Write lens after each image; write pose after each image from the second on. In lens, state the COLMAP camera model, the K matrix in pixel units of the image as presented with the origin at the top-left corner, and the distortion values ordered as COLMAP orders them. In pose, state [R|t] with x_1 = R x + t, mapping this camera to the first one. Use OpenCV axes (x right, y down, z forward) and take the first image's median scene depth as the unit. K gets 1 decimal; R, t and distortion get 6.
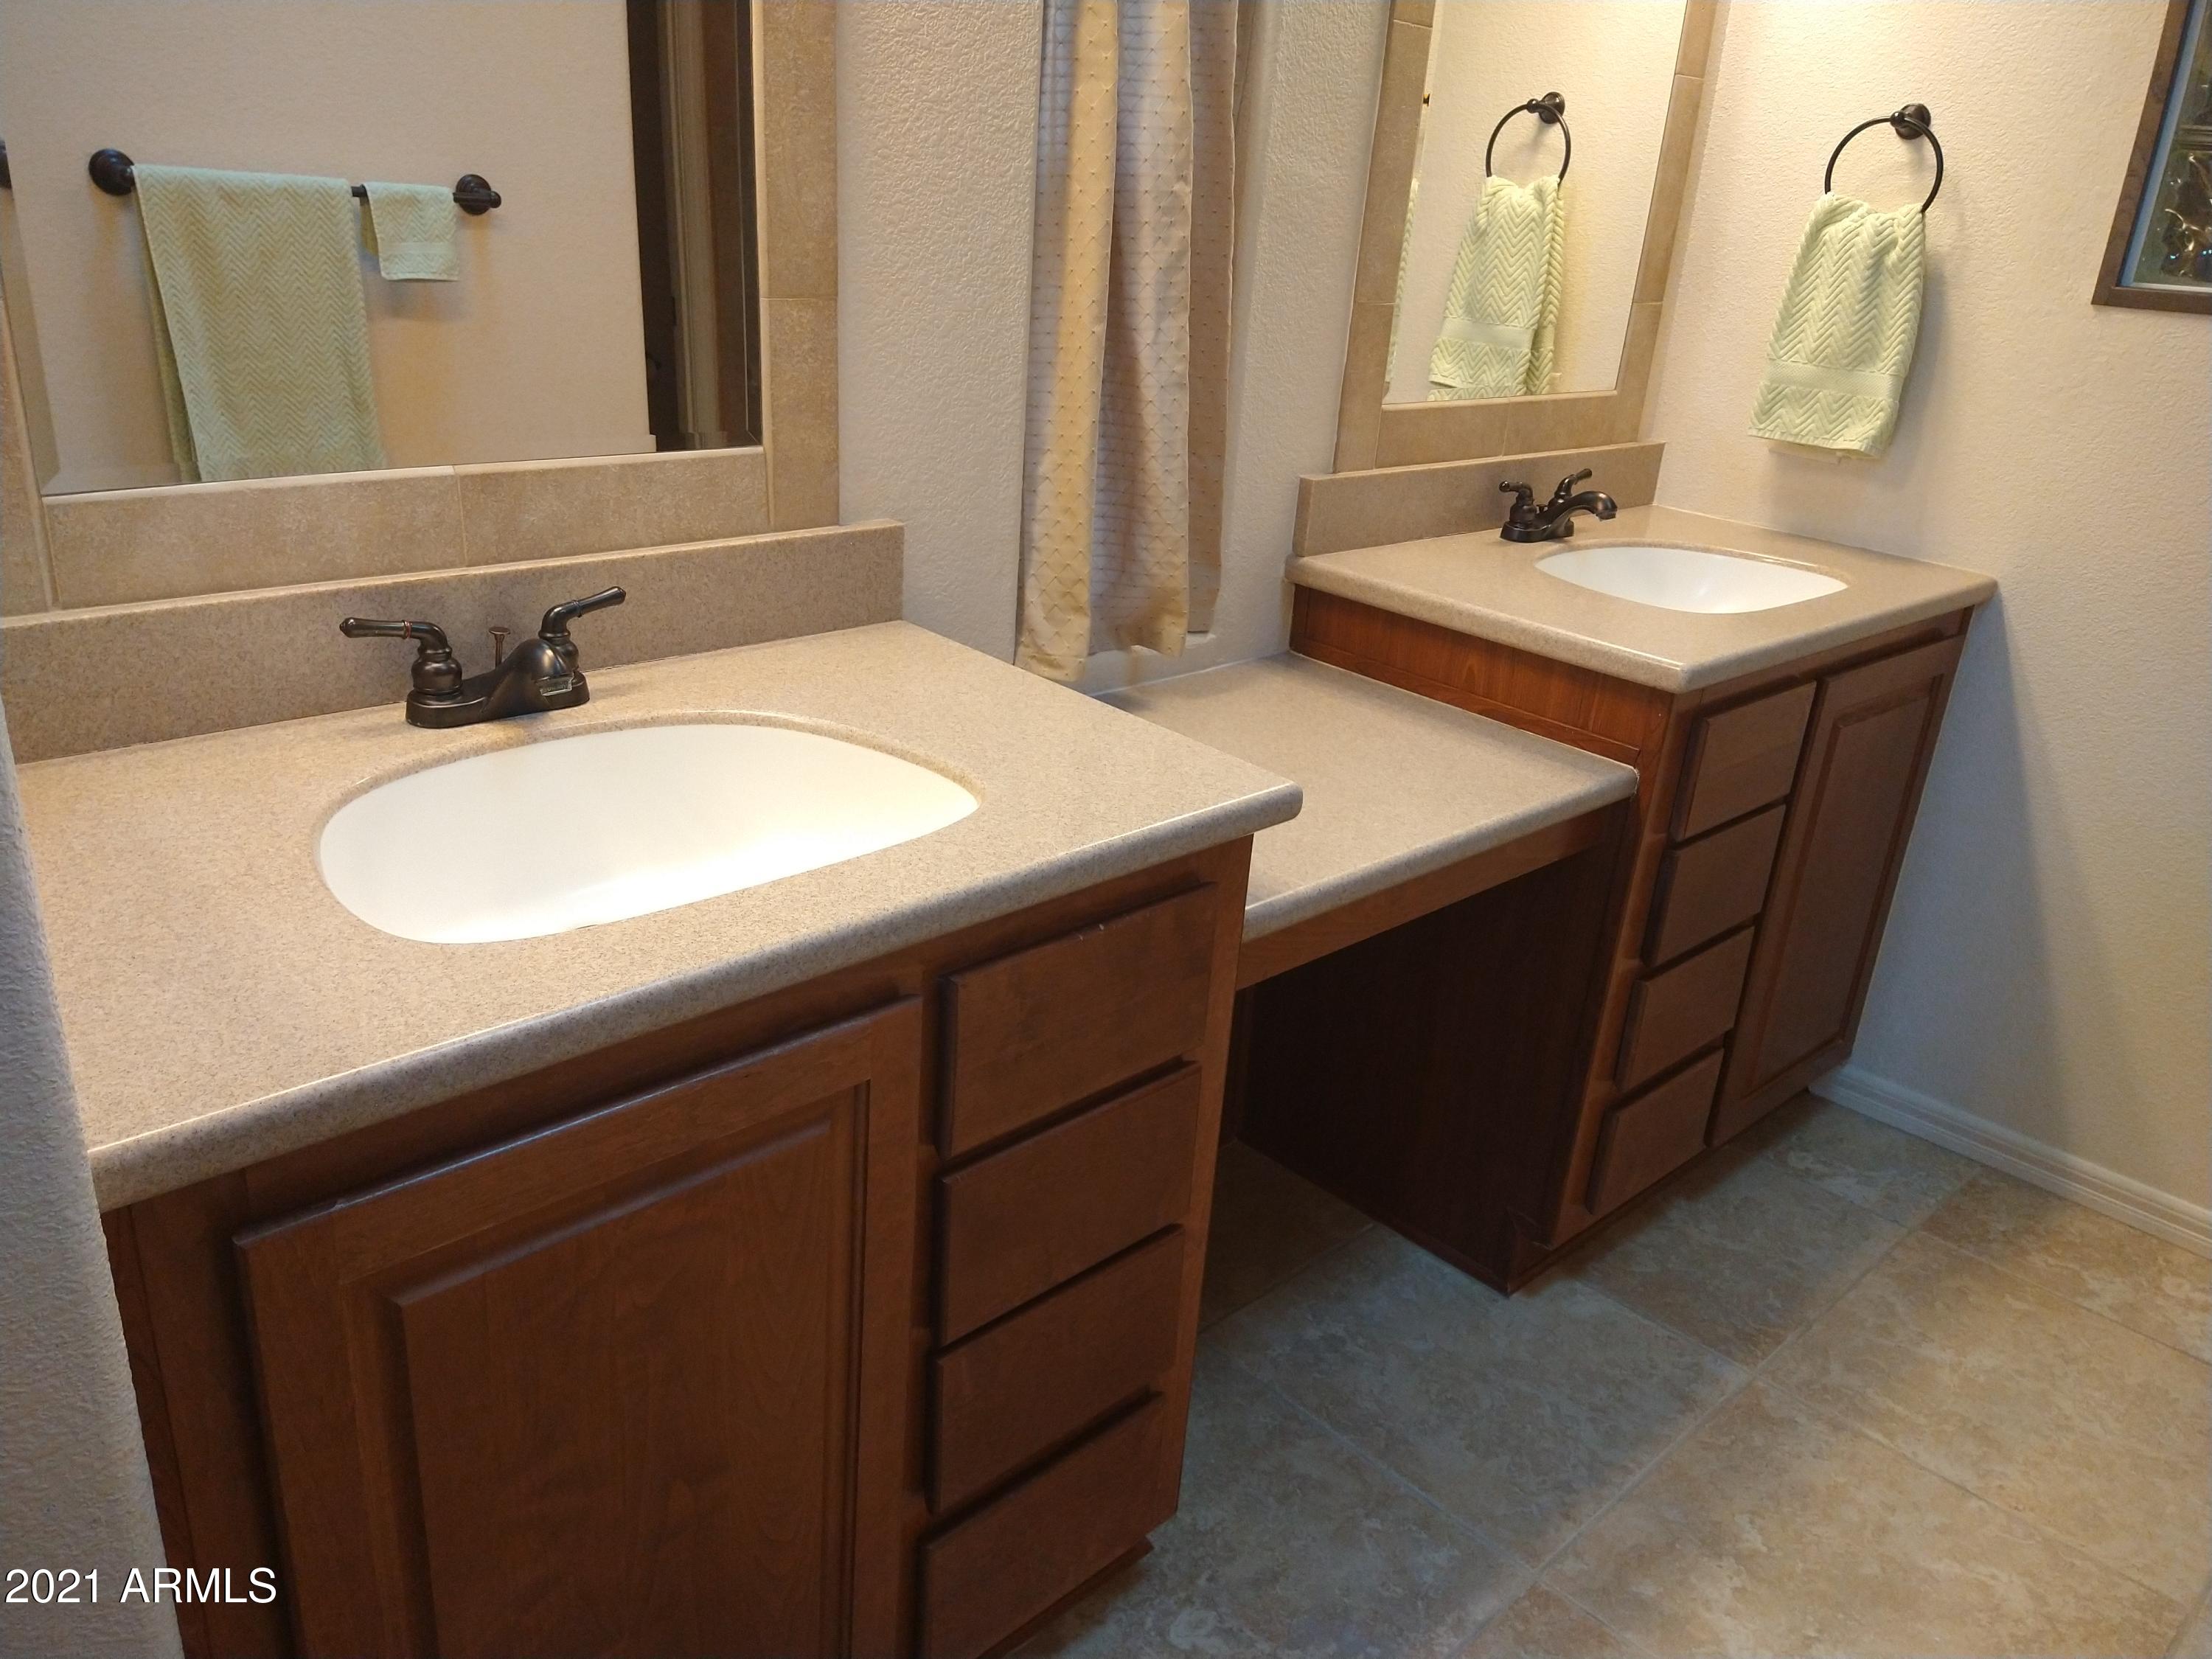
lens RADIAL K [[1595.3, 0, 1109.9], [0, 1595.3, 836.4], [0, 0, 1]] dist [0.084359, -0.147268]
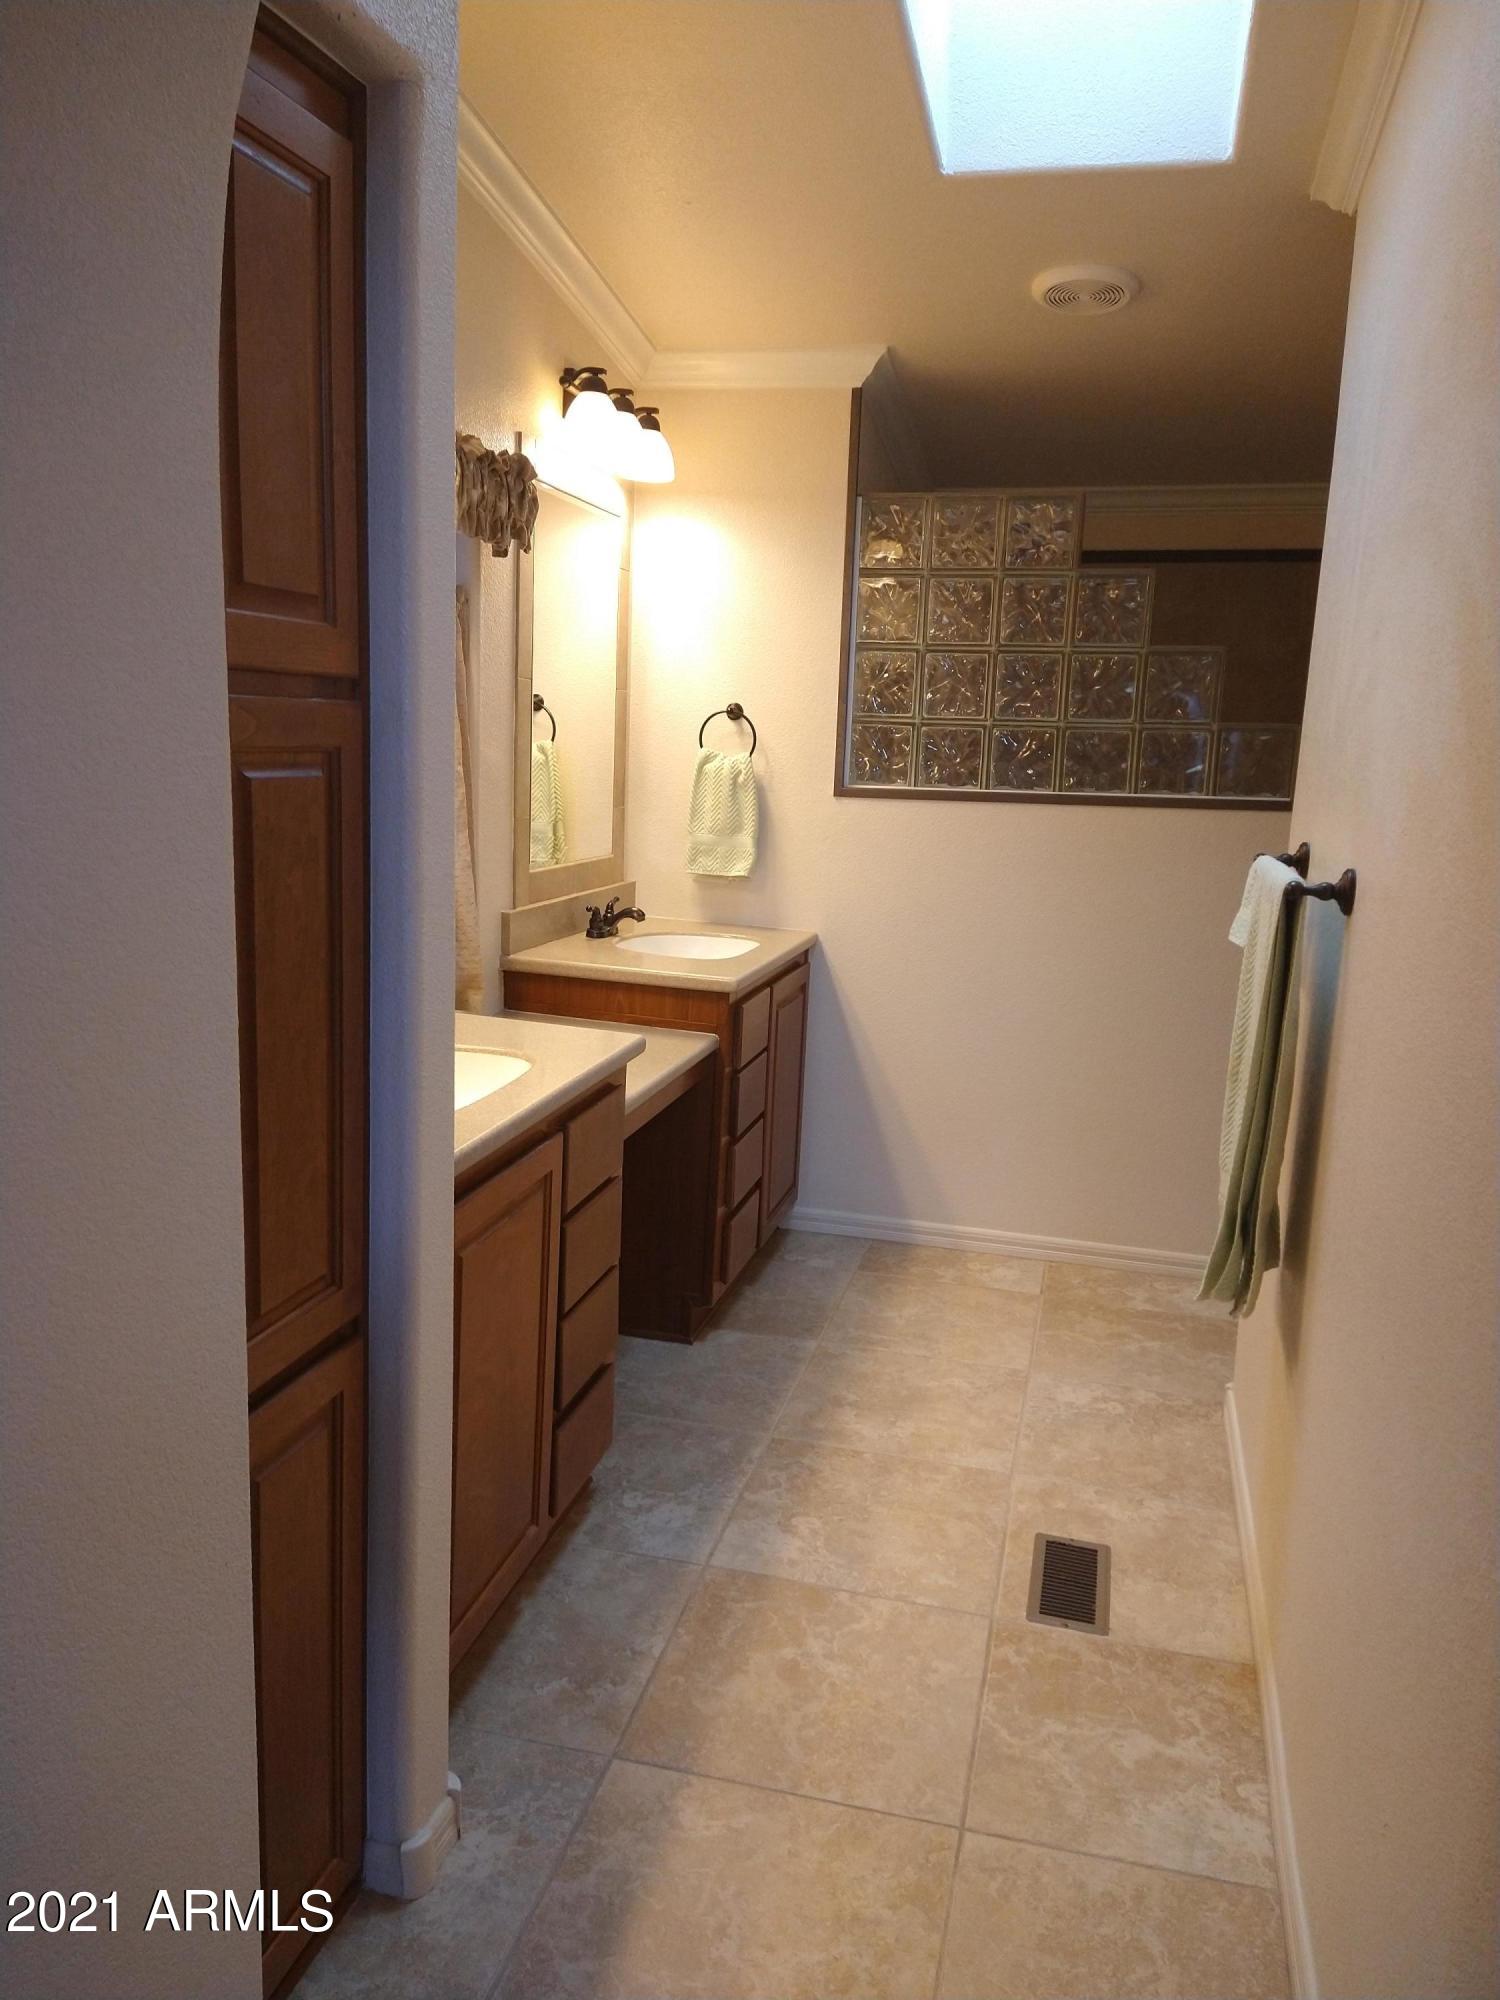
lens RADIAL K [[1492.6, 0, 742.7], [0, 1492.6, 1002.3], [0, 0, 1]] dist [0.112887, -0.163618]
pose [[0.842486, -0.123161, 0.524451, -0.512610], [0.211047, 0.971157, -0.110964, 0.109743], [-0.495658, 0.204170, 0.844179, -0.494029]]
